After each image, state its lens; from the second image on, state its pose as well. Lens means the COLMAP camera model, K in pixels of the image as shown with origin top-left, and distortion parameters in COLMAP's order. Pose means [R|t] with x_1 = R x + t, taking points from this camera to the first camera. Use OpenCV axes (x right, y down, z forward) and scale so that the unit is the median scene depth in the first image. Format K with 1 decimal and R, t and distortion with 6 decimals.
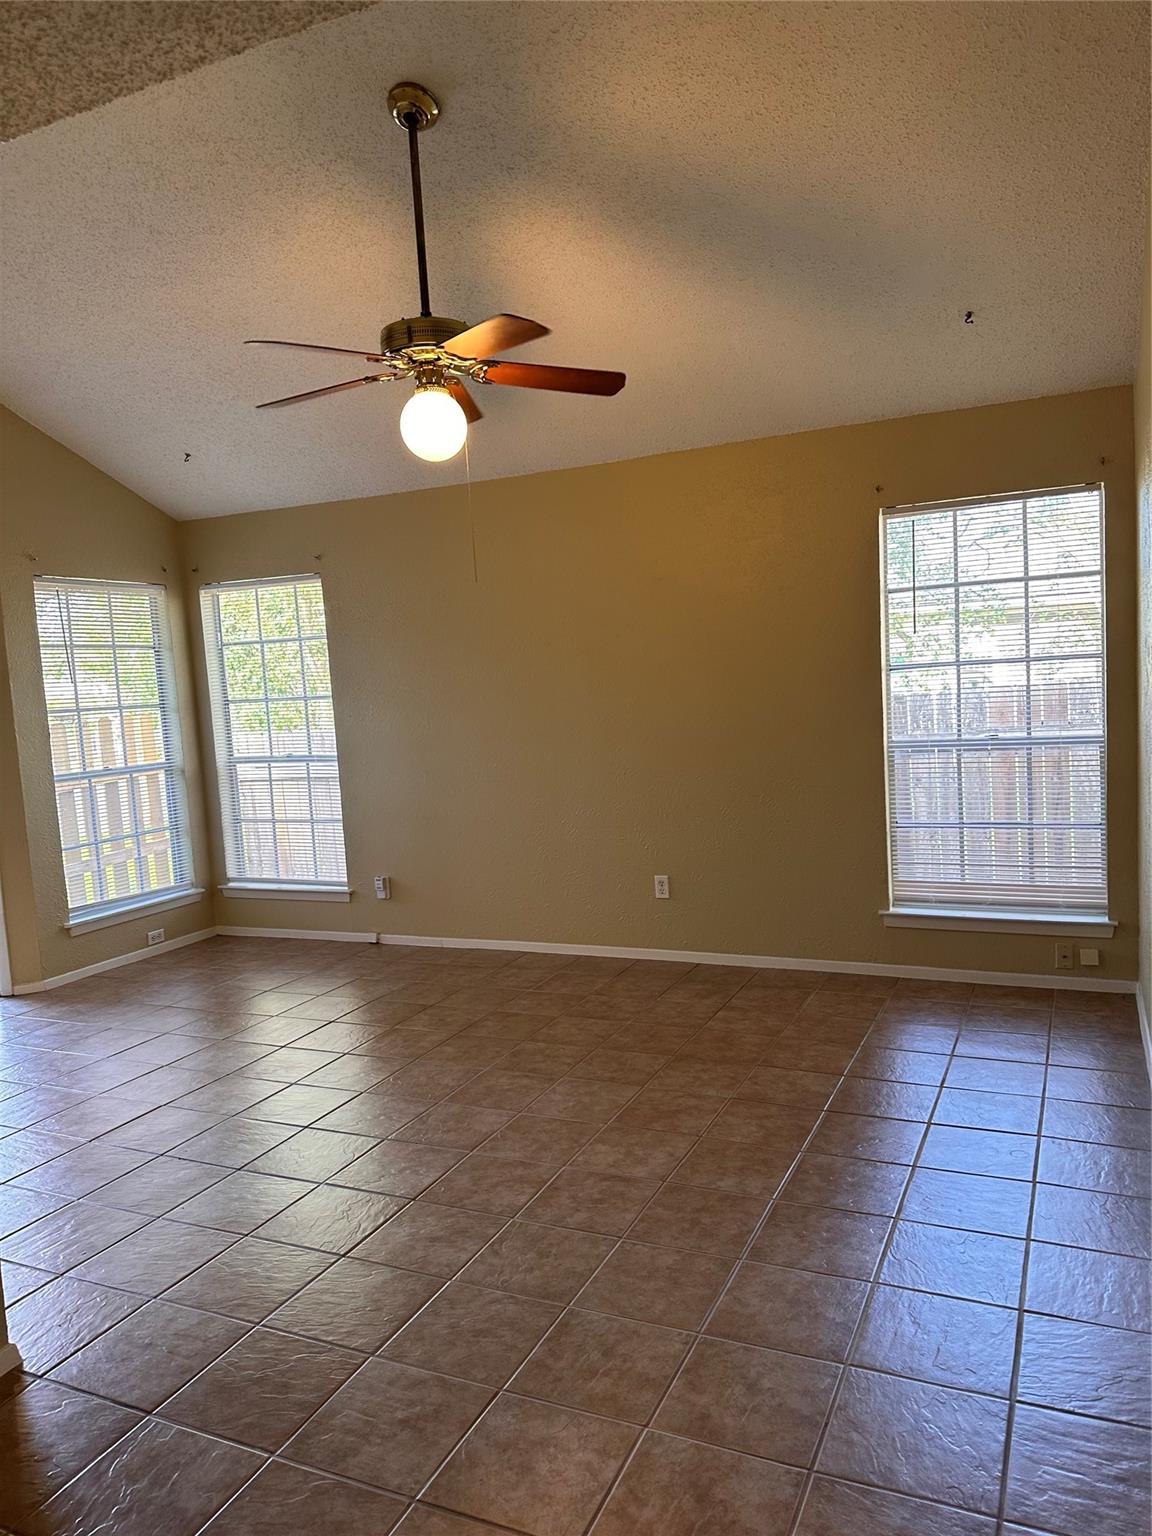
lens RADIAL K [[1082.1, 0, 585.2], [0, 1082.1, 775.8], [0, 0, 1]] dist [0.033432, -0.032982]
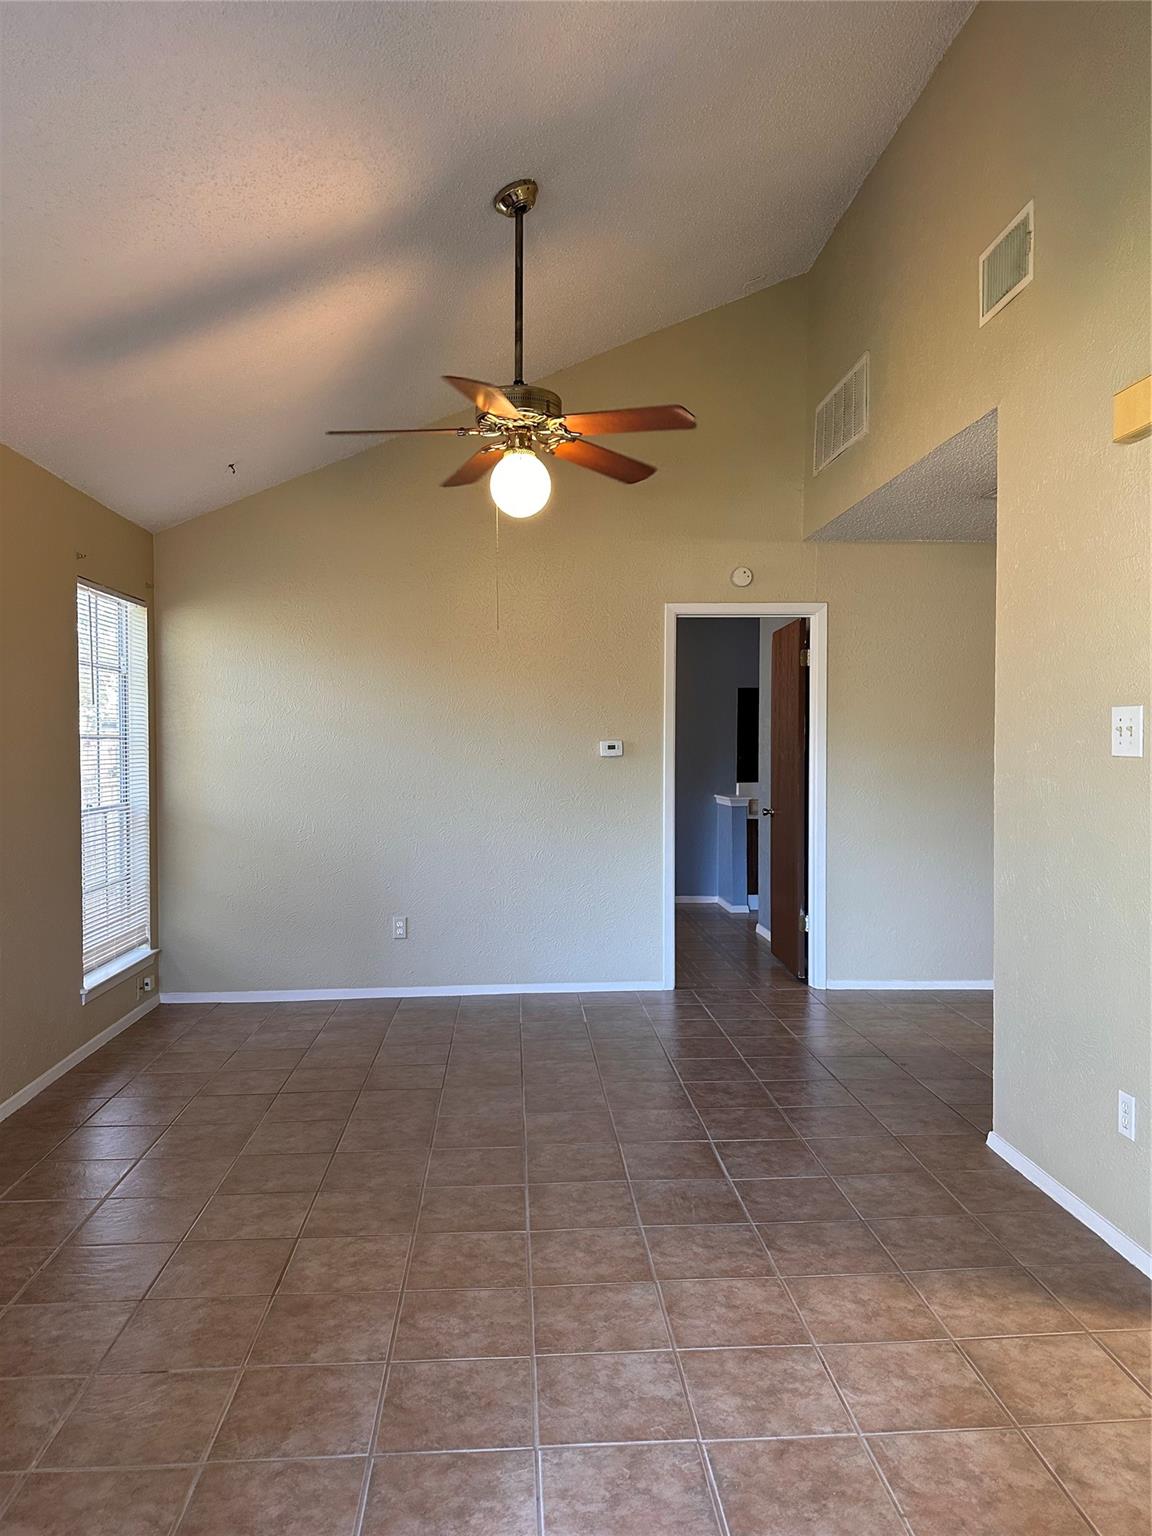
lens RADIAL K [[1082.1, 0, 581.2], [0, 1082.1, 770.7], [0, 0, 1]] dist [0.033432, -0.032982]
pose [[-0.477558, 0.042196, 0.877586, -0.978240], [0.122464, 0.992292, 0.018930, -0.040295], [-0.870023, 0.116513, -0.479045, 1.327175]]
